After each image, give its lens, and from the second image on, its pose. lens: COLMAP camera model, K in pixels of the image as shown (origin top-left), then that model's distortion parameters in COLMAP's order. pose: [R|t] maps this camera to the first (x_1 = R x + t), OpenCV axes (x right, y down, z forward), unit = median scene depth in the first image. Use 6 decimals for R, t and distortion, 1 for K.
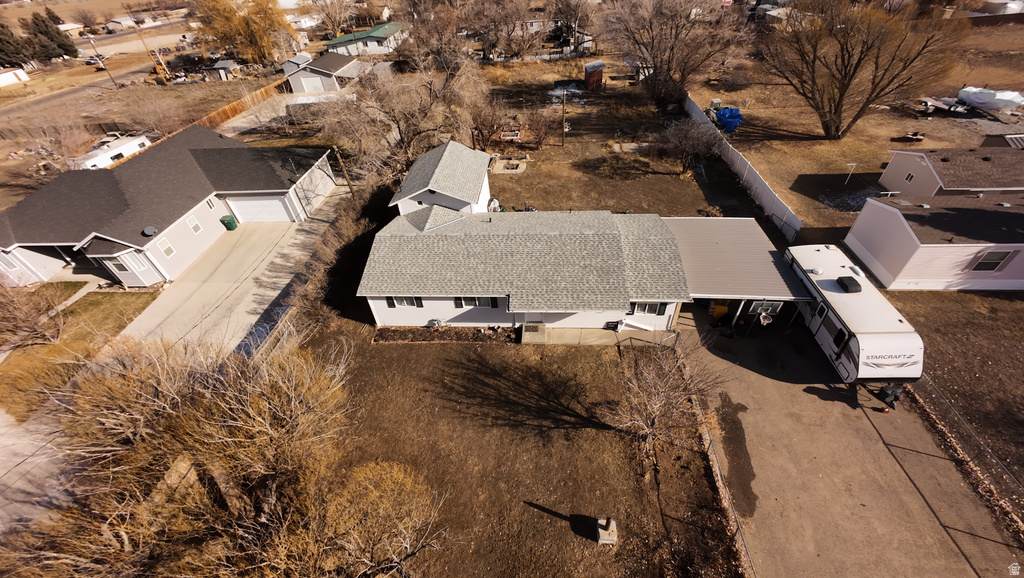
lens RADIAL K [[400.3, 0, 512.0], [0, 400.3, 289.0], [0, 0, 1]] dist [-0.001536, 0.000223]
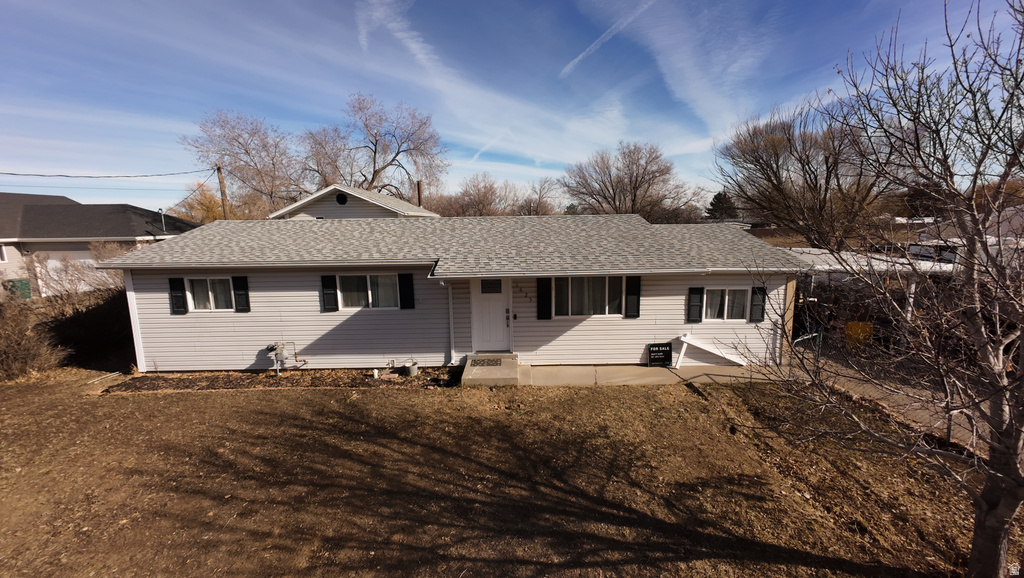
lens RADIAL K [[400.3, 0, 512.0], [0, 400.3, 289.0], [0, 0, 1]] dist [-0.001536, 0.000223]
pose [[0.996746, 0.030166, 0.074755, 0.043203], [0.015299, 0.839695, -0.542843, 0.286271], [-0.079147, 0.542220, 0.836500, 0.600048]]
